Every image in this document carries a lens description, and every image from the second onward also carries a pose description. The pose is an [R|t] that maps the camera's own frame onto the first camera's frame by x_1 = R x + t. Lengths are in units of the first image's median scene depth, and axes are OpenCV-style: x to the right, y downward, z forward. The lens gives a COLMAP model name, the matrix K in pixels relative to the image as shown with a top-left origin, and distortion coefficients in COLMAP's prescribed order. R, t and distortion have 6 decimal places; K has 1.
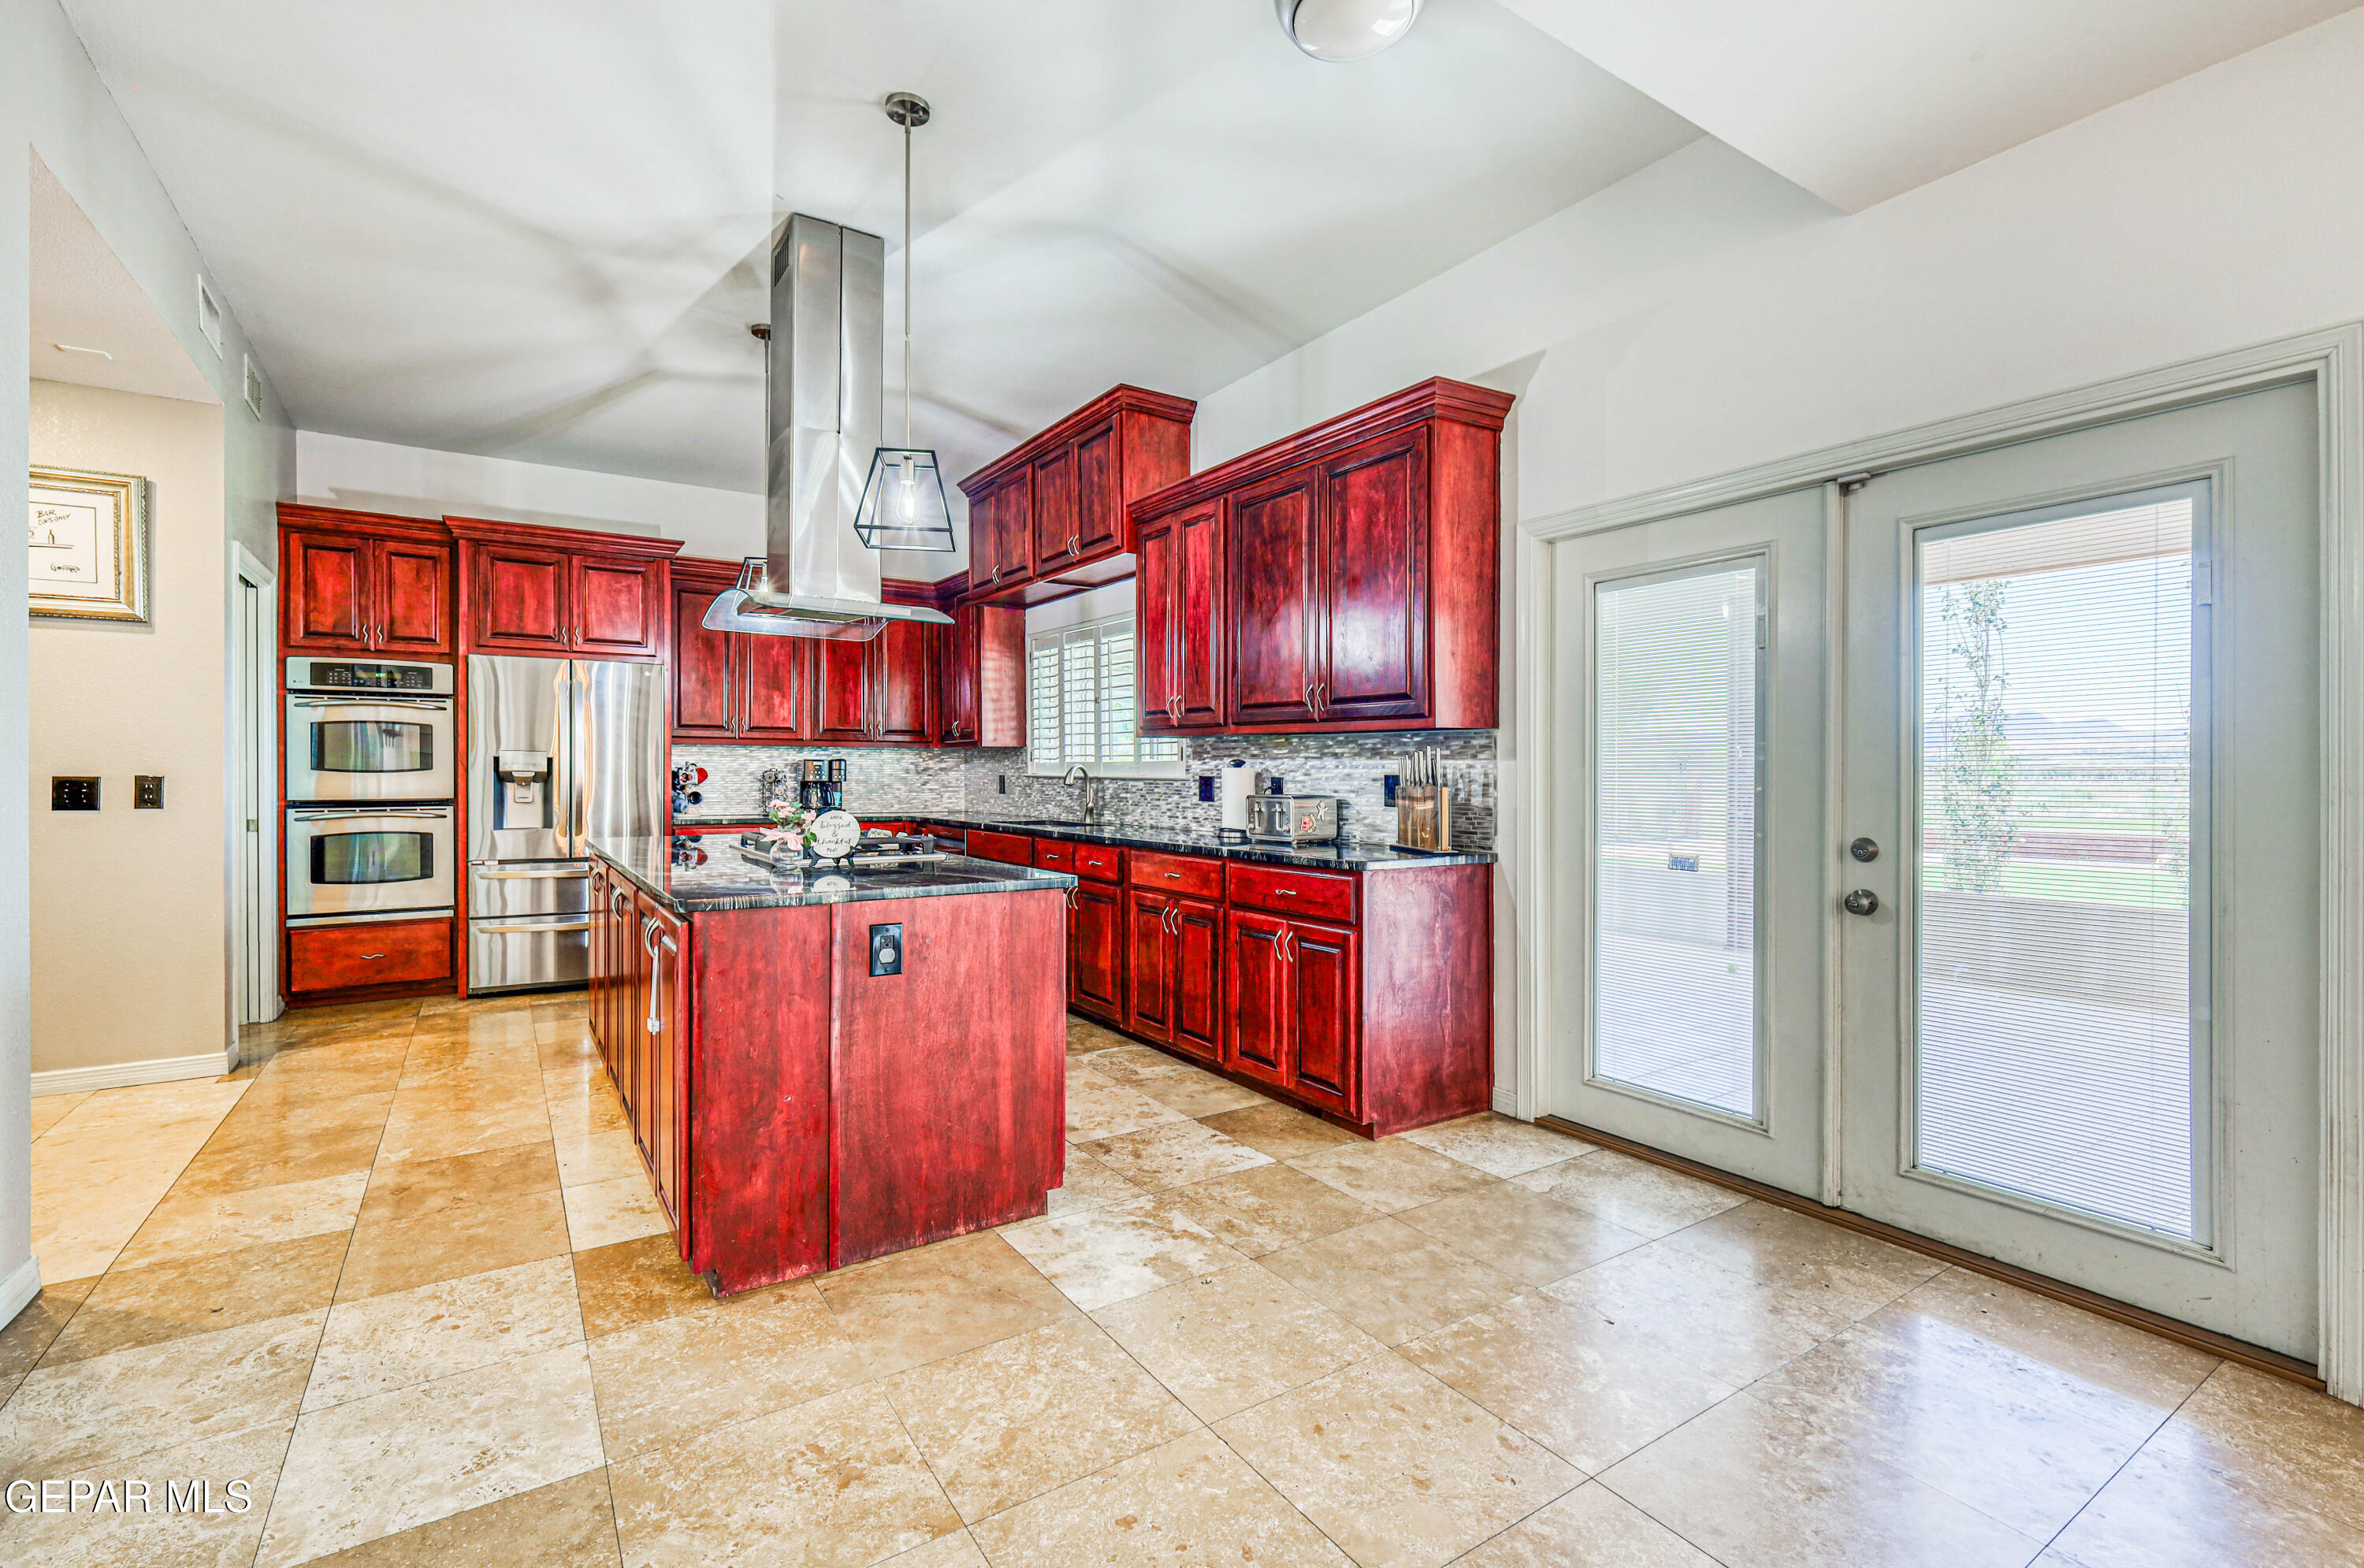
lens RADIAL K [[1033.0, 0, 1154.5], [0, 1033.0, 780.3], [0, 0, 1]] dist [0.004606, -0.000750]
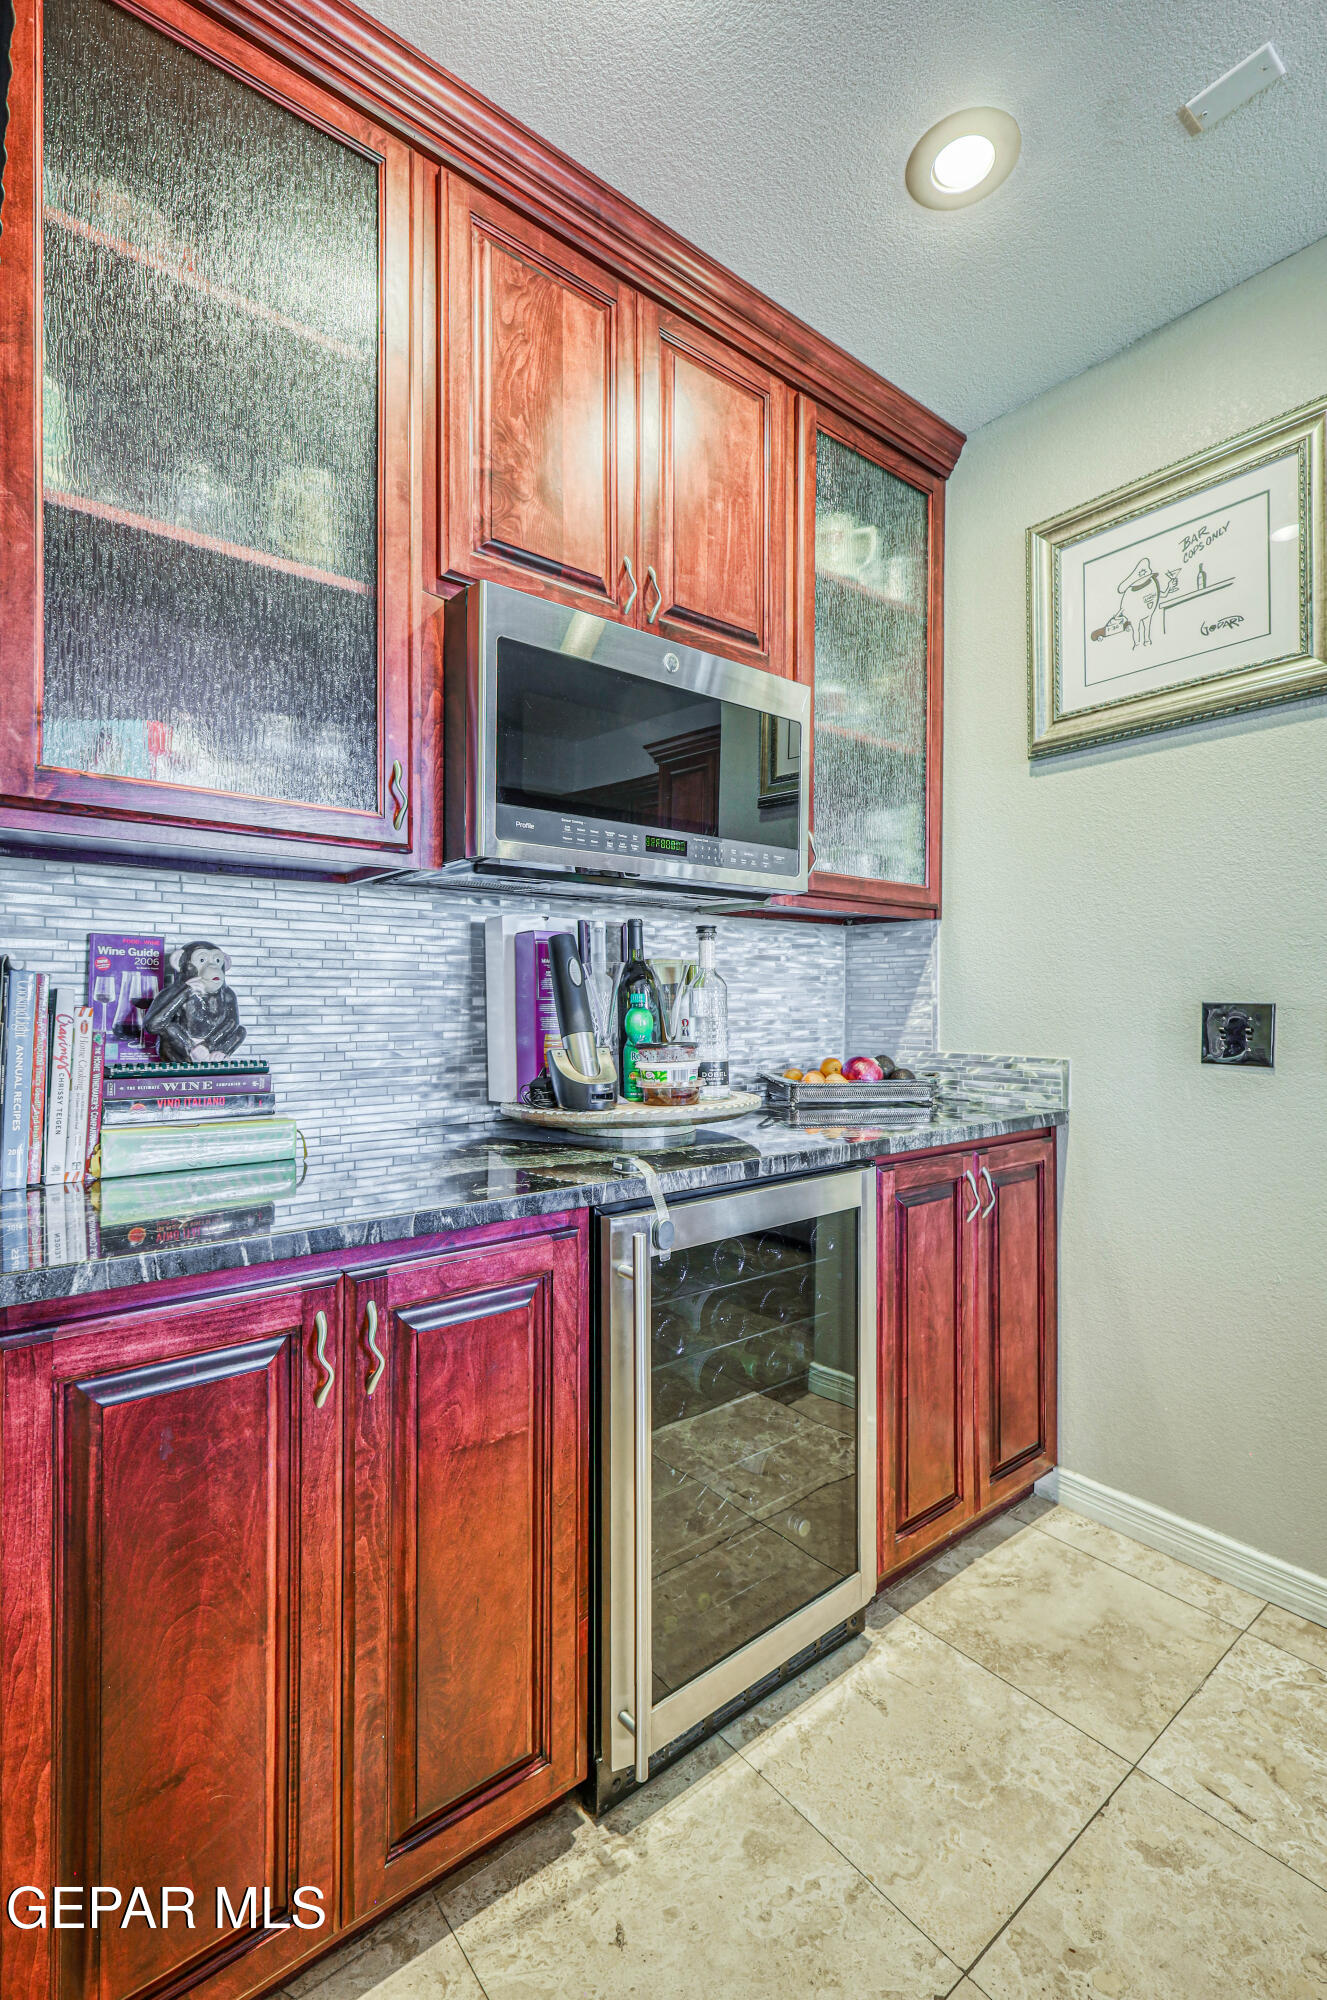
lens RADIAL K [[873.9, 0, 638.9], [0, 873.9, 989.9], [0, 0, 1]] dist [0.004606, -0.000750]
pose [[0.099156, -0.015734, -0.994948, -0.432376], [-0.009600, 0.999813, -0.016768, 0.000017], [0.995026, 0.011214, 0.098986, 0.451376]]
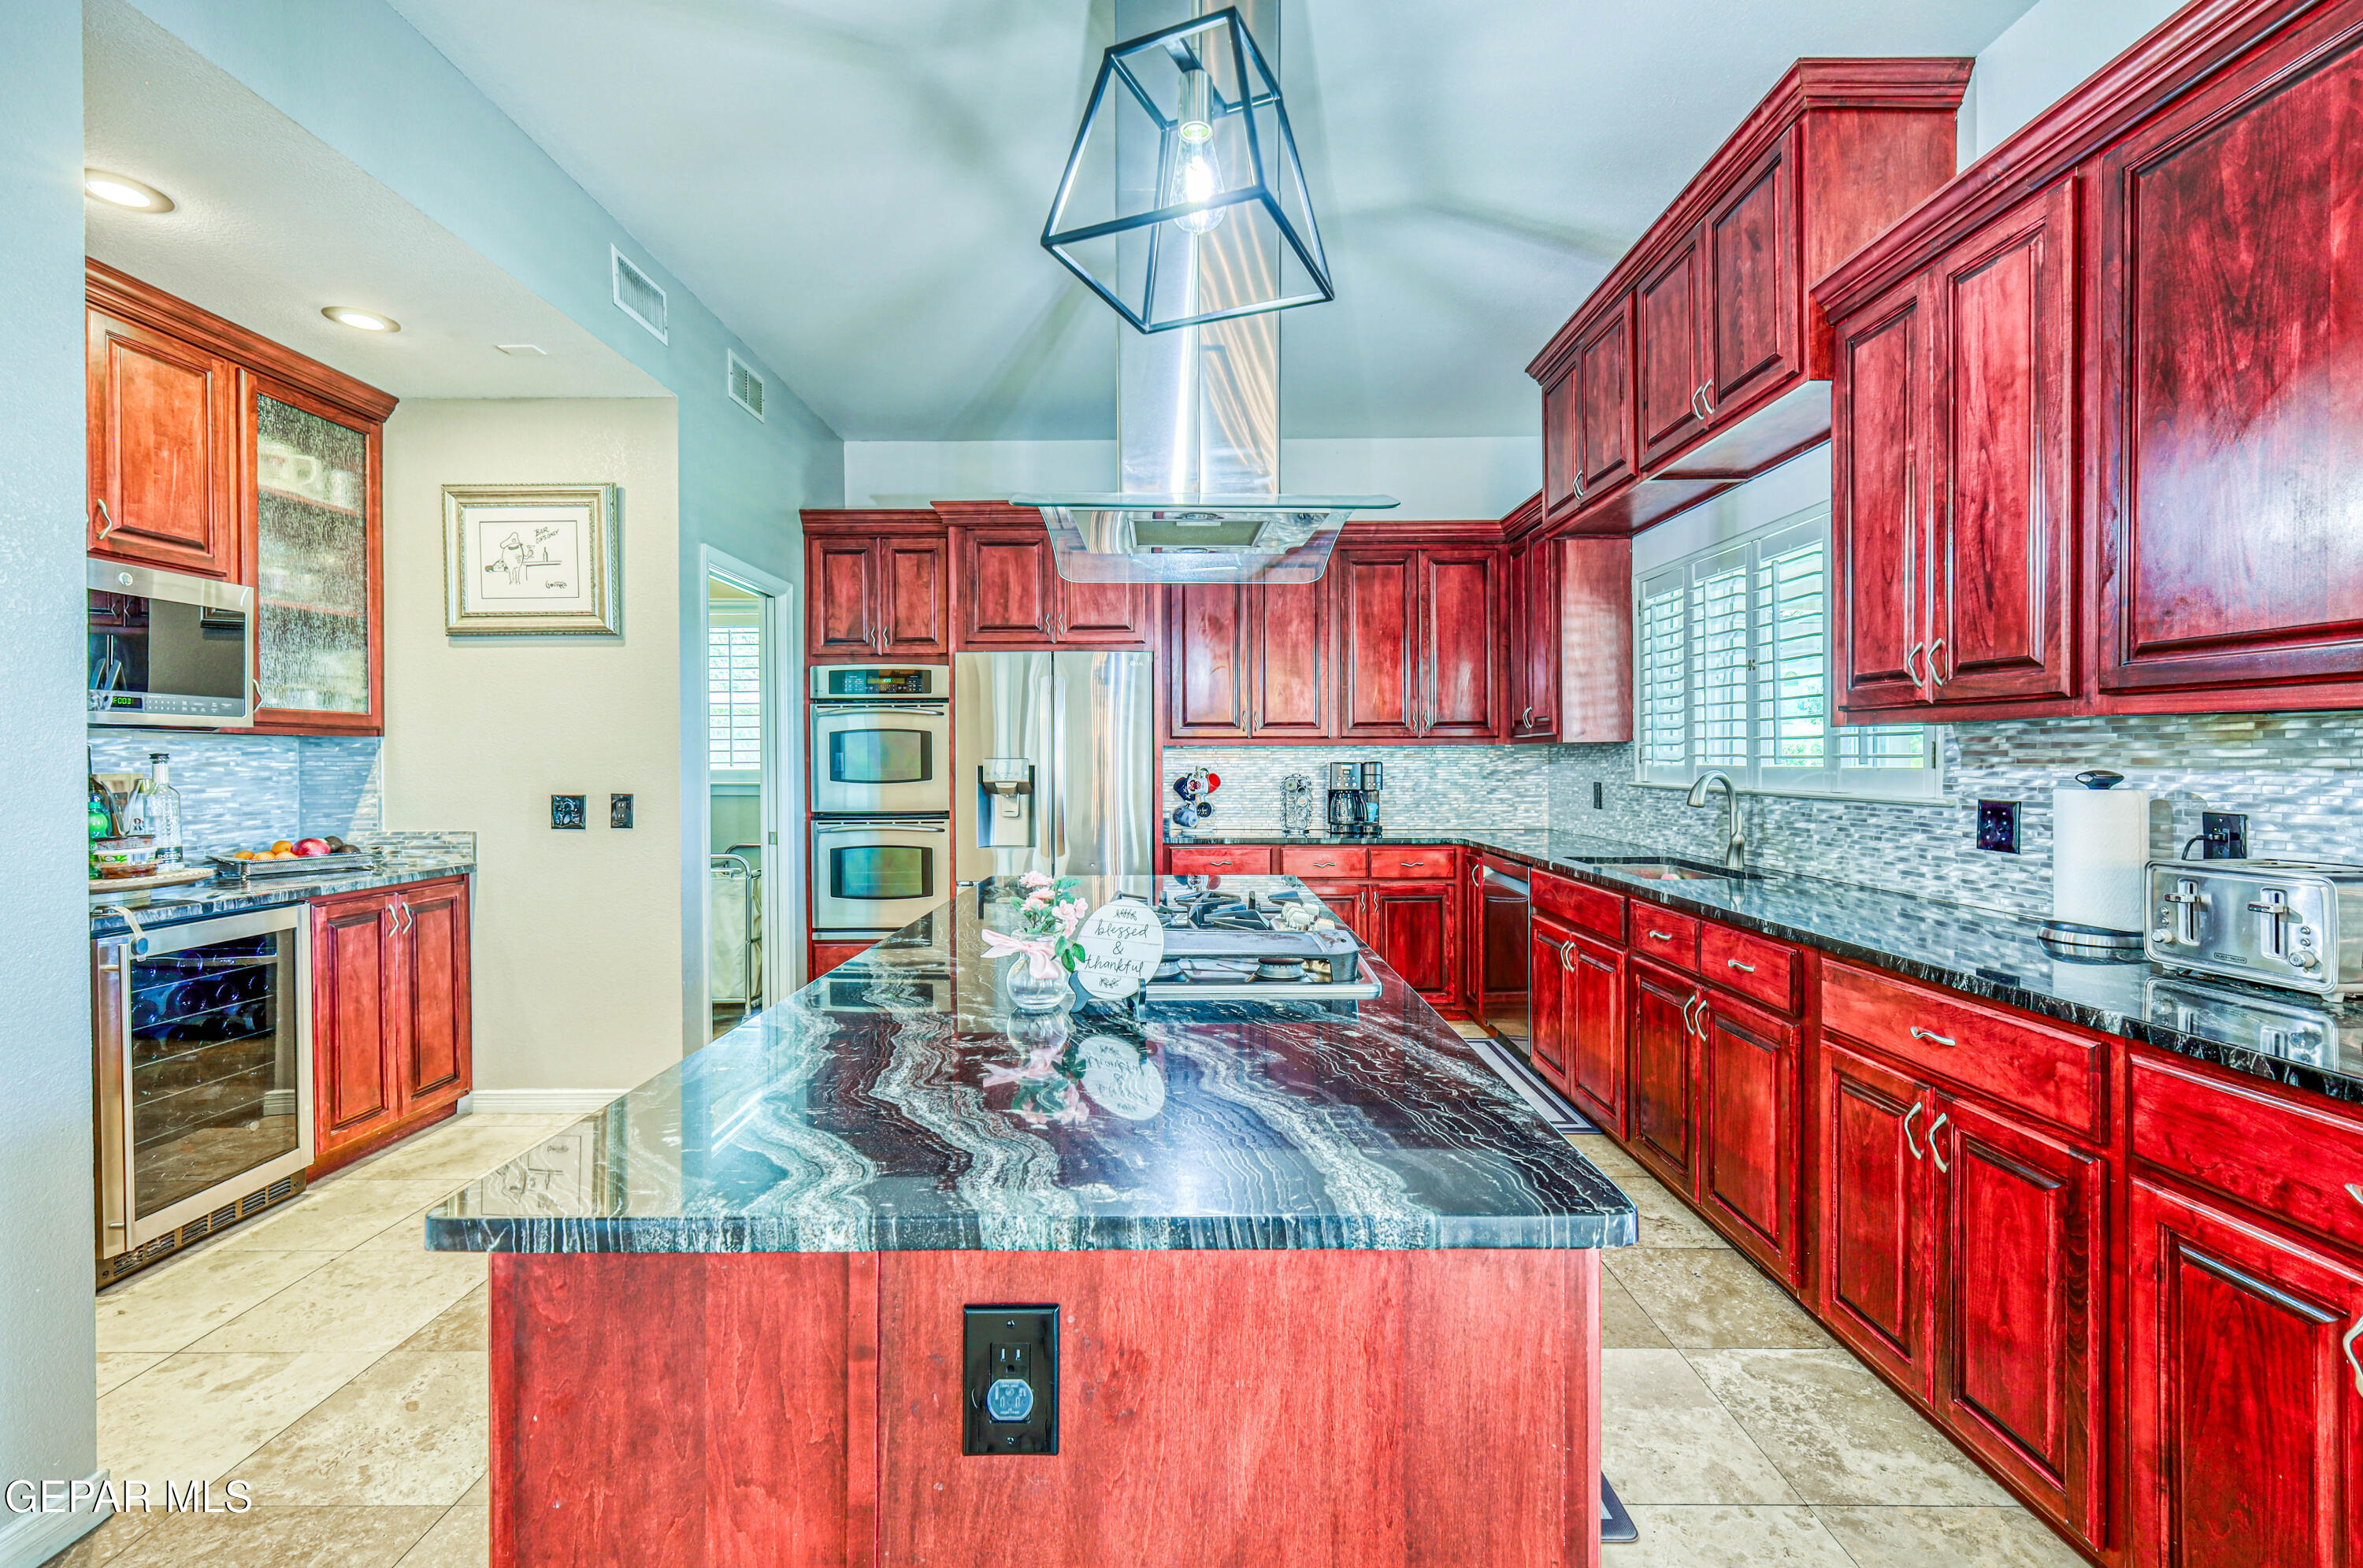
lens RADIAL K [[1032.5, 0, 1177.2], [0, 1032.5, 775.4], [0, 0, 1]] dist [0.004606, -0.000750]
pose [[0.840922, 0.000800, -0.541155, -0.011767], [0.002545, 0.999982, 0.005433, -0.018565], [0.541150, -0.005946, 0.840905, 0.341031]]
